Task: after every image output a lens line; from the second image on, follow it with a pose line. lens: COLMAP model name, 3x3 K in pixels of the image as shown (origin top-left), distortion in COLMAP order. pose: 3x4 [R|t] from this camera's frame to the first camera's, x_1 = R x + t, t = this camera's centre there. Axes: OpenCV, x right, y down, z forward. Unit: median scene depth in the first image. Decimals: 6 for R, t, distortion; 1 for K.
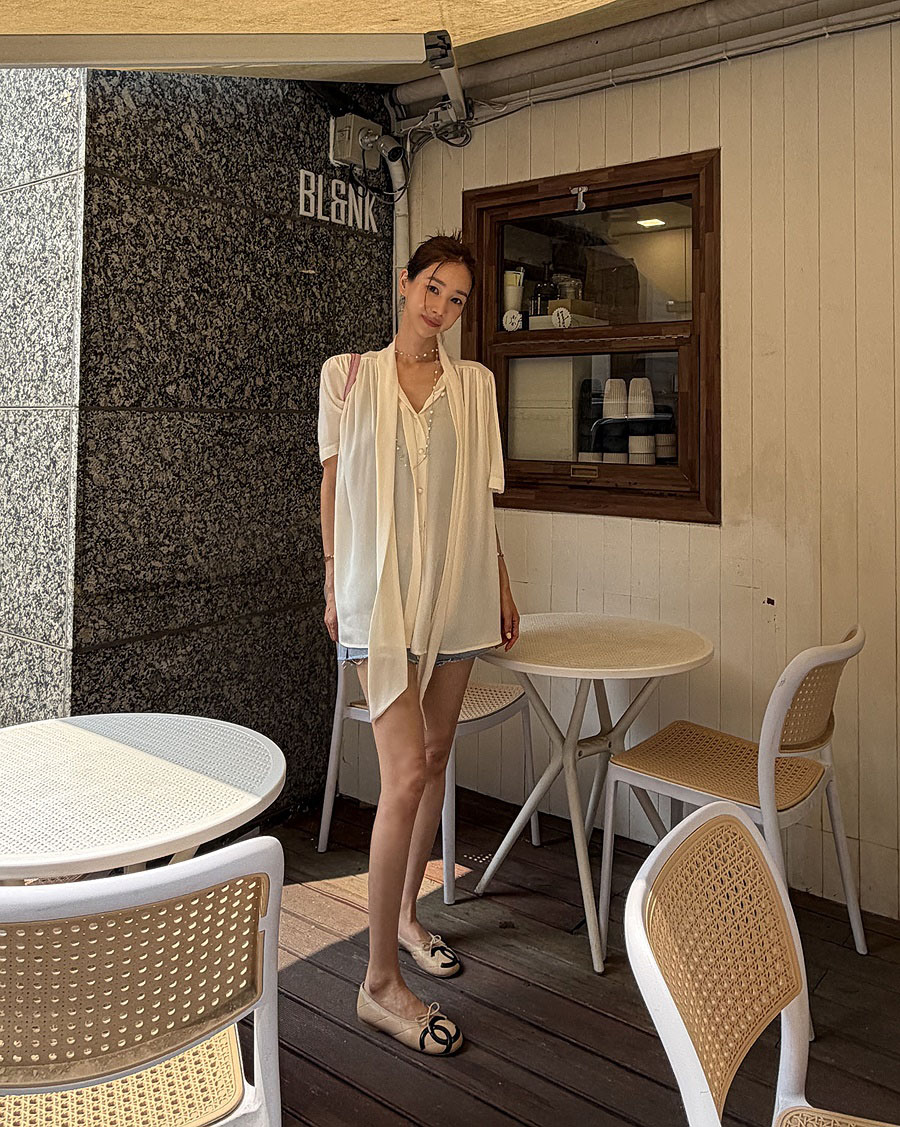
lens RADIAL K [[973.1, 0, 449.2], [0, 973.1, 379.4], [0, 0, 1]] dist [0.019144, -0.019350]
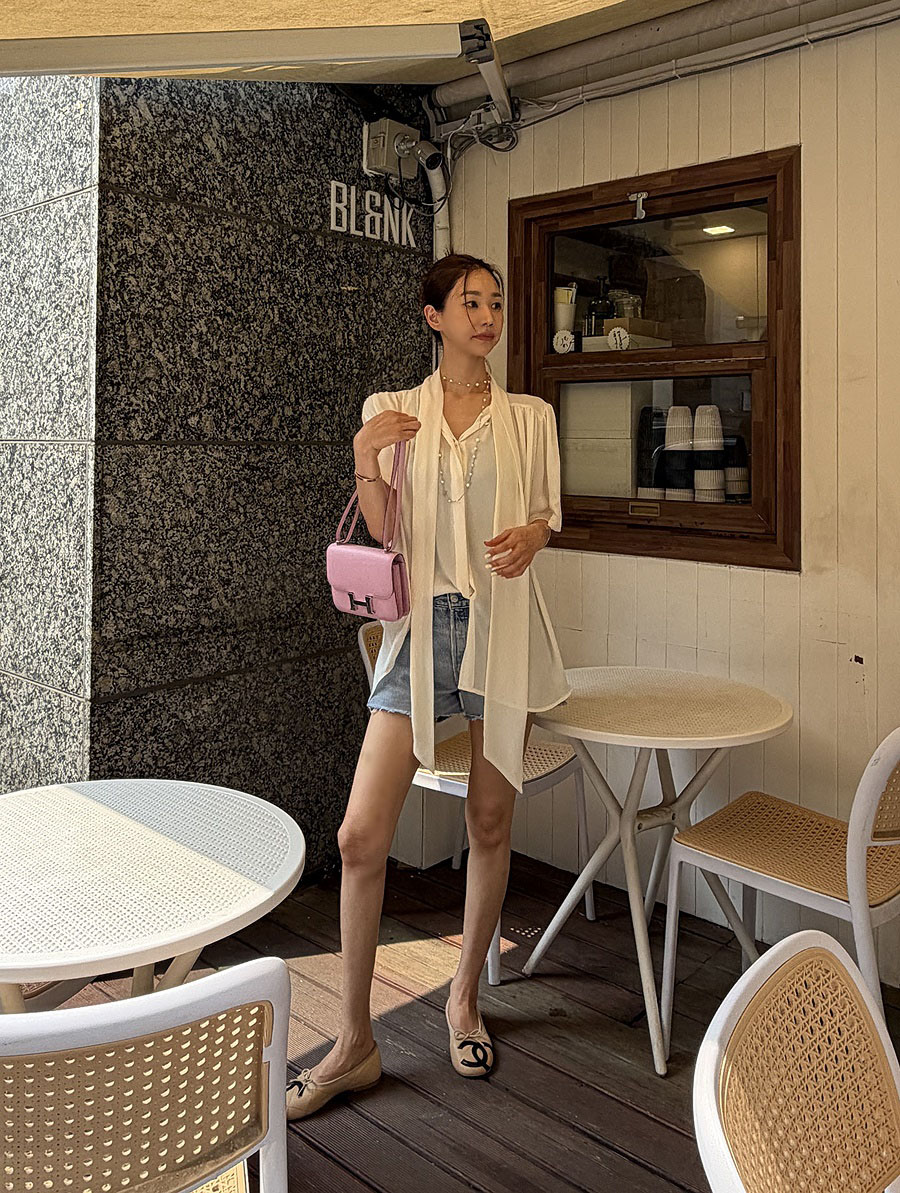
lens RADIAL K [[1008.3, 0, 416.5], [0, 1008.3, 415.6], [0, 0, 1]] dist [0.014165, -0.008315]
pose [[0.996380, -0.003533, -0.084934, 0.009080], [0.005157, 0.999808, 0.018912, -0.011933], [0.084851, -0.019282, 0.996207, 0.056991]]
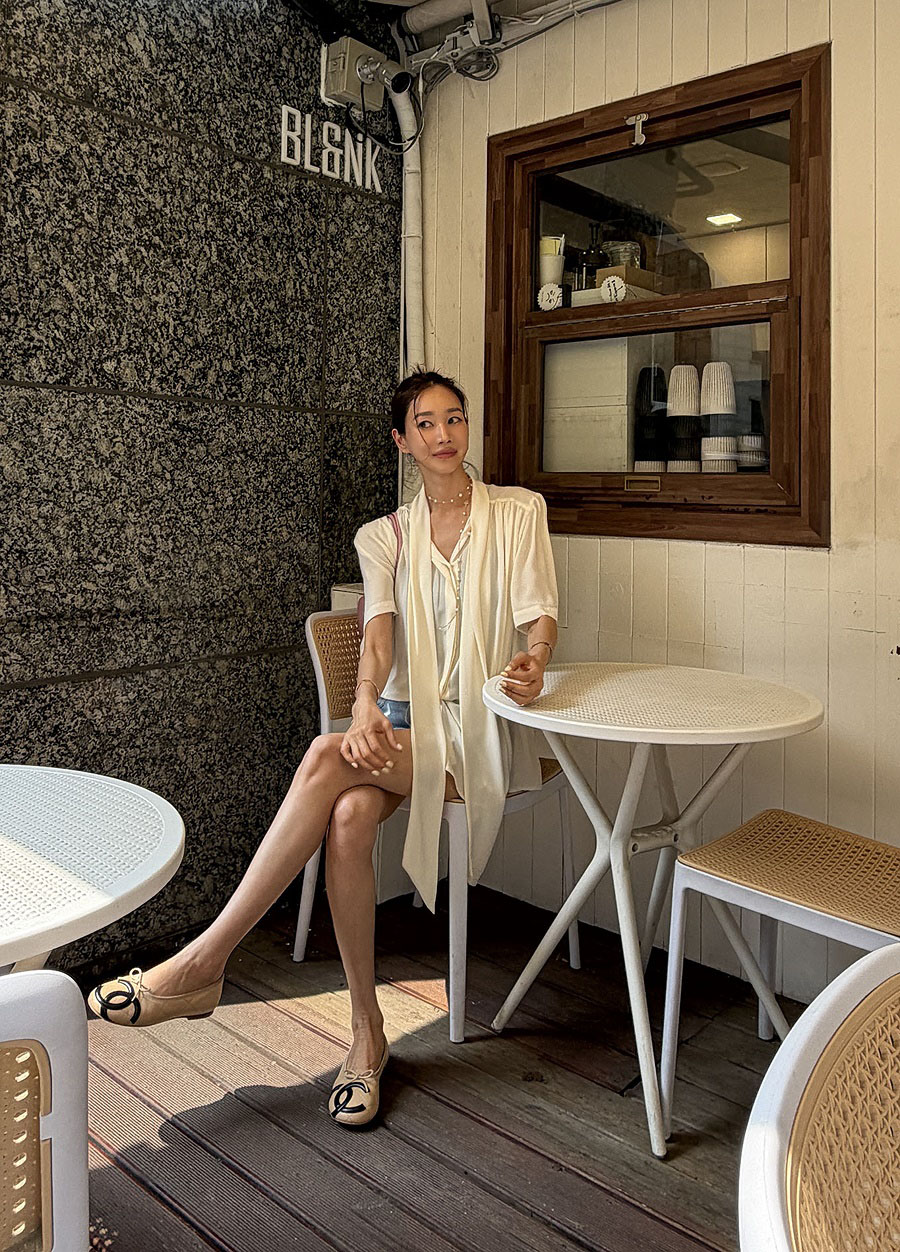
lens RADIAL K [[1011.0, 0, 402.2], [0, 1011.0, 456.4], [0, 0, 1]] dist [0.009740, -0.007023]
pose [[0.995526, 0.003887, -0.094408, 0.027810], [-0.003887, 0.999992, 0.000179, 0.081458], [0.094408, 0.000188, 0.995534, 0.205074]]
